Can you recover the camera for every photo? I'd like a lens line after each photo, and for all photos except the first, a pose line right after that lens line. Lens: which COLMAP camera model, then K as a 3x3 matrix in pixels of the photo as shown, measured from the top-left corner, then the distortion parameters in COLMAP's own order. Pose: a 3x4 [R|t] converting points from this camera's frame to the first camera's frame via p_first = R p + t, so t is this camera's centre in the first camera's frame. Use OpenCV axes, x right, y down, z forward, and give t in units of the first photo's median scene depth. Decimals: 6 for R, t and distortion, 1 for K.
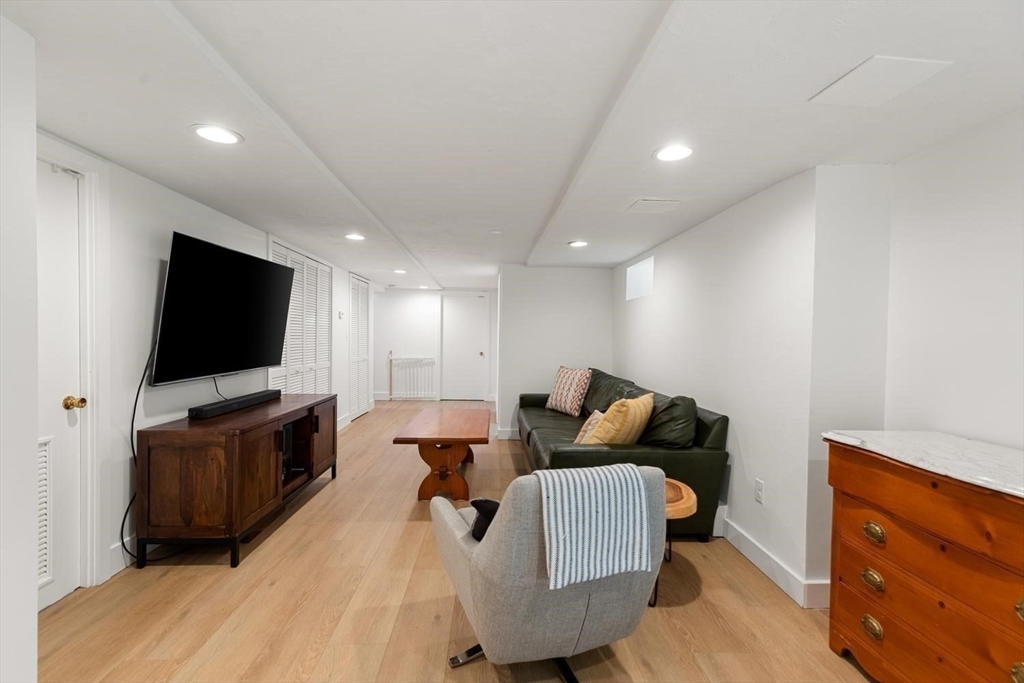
lens RADIAL K [[464.5, 0, 511.6], [0, 464.5, 330.3], [0, 0, 1]] dist [0.002597, -0.000589]
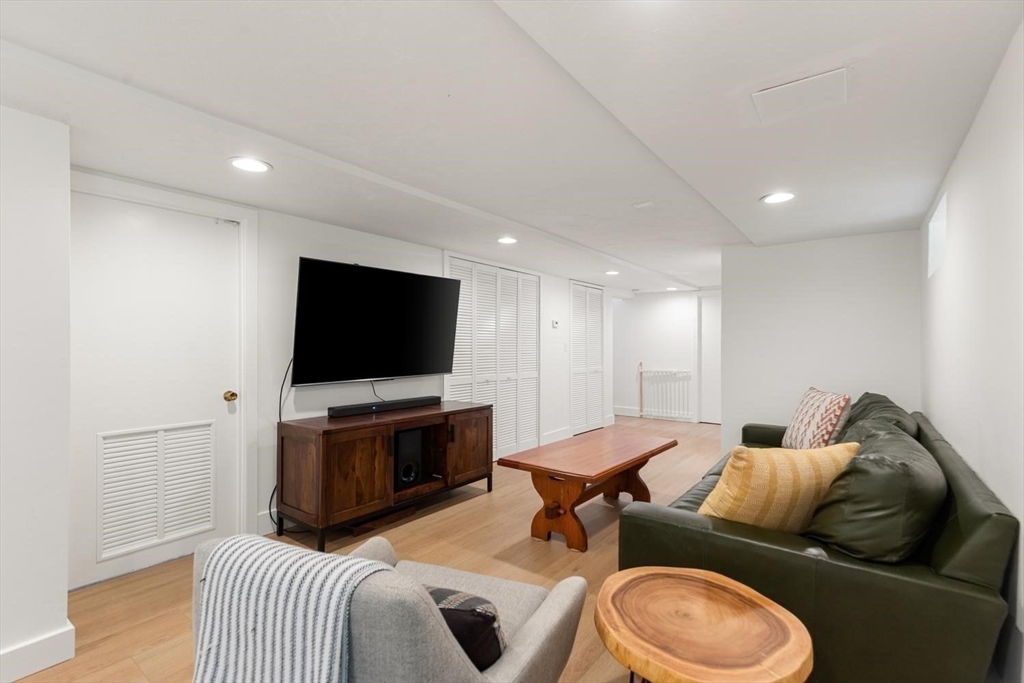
lens RADIAL K [[476.1, 0, 509.8], [0, 476.1, 333.2], [0, 0, 1]] dist [0.012274, -0.000468]
pose [[0.764323, -0.027688, -0.644239, 0.337770], [0.015355, 0.999576, -0.024742, 0.014999], [0.644651, 0.009019, 0.764424, 0.299469]]
